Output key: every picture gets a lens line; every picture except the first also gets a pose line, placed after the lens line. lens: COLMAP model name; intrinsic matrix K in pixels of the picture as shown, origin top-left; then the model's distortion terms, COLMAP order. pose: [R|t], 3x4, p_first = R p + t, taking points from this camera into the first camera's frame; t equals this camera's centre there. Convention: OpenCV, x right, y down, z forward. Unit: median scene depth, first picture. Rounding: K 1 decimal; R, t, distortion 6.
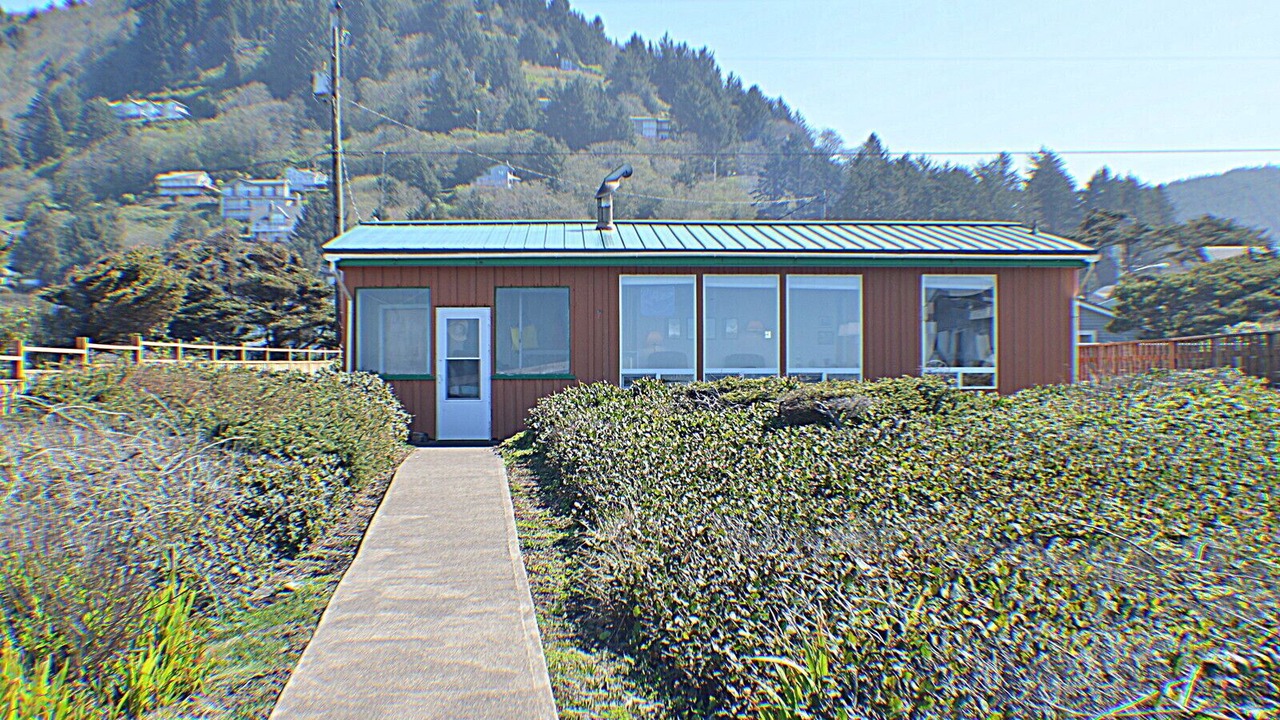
lens RADIAL K [[2047.2, 0, 640.0], [0, 2047.2, 360.0], [0, 0, 1]] dist [0.003031, 0.113460]
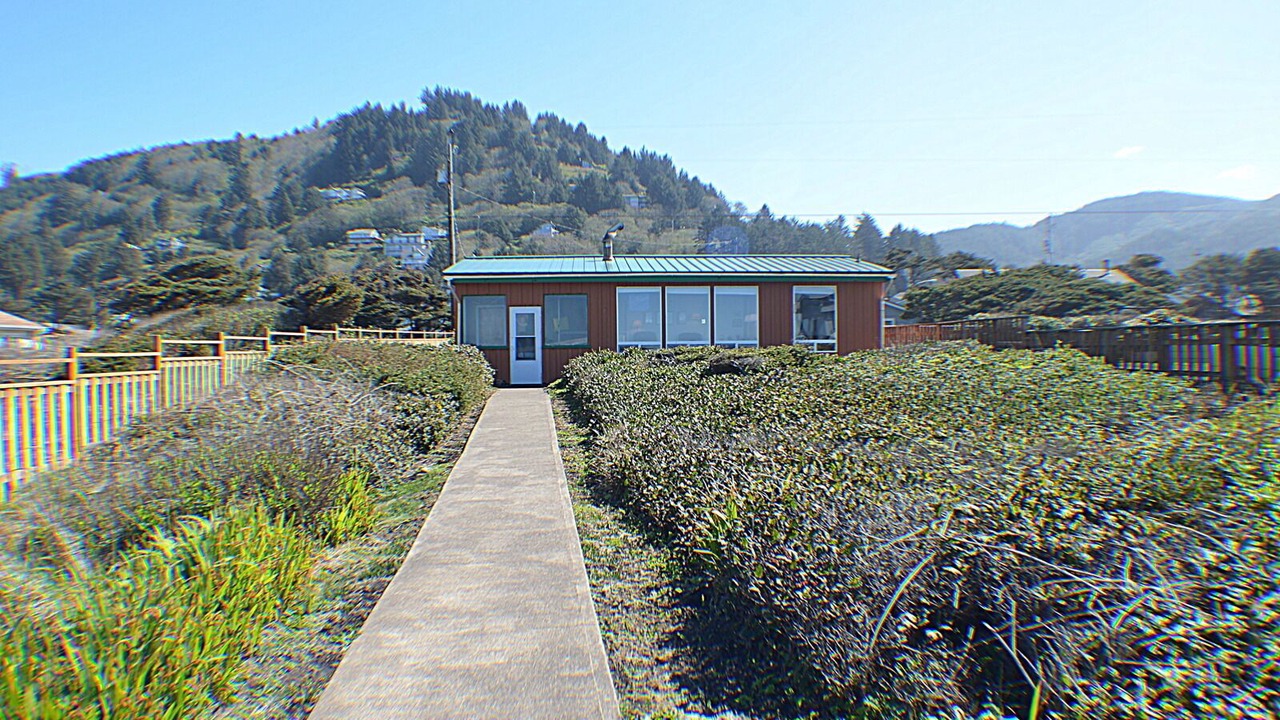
lens RADIAL K [[2047.2, 0, 640.0], [0, 2047.2, 360.0], [0, 0, 1]] dist [0.003031, 0.113460]
pose [[0.999073, -0.004409, 0.042818, -0.063911], [0.001290, 0.997360, 0.072607, -0.104874], [-0.043025, -0.072484, 0.996441, -0.705875]]
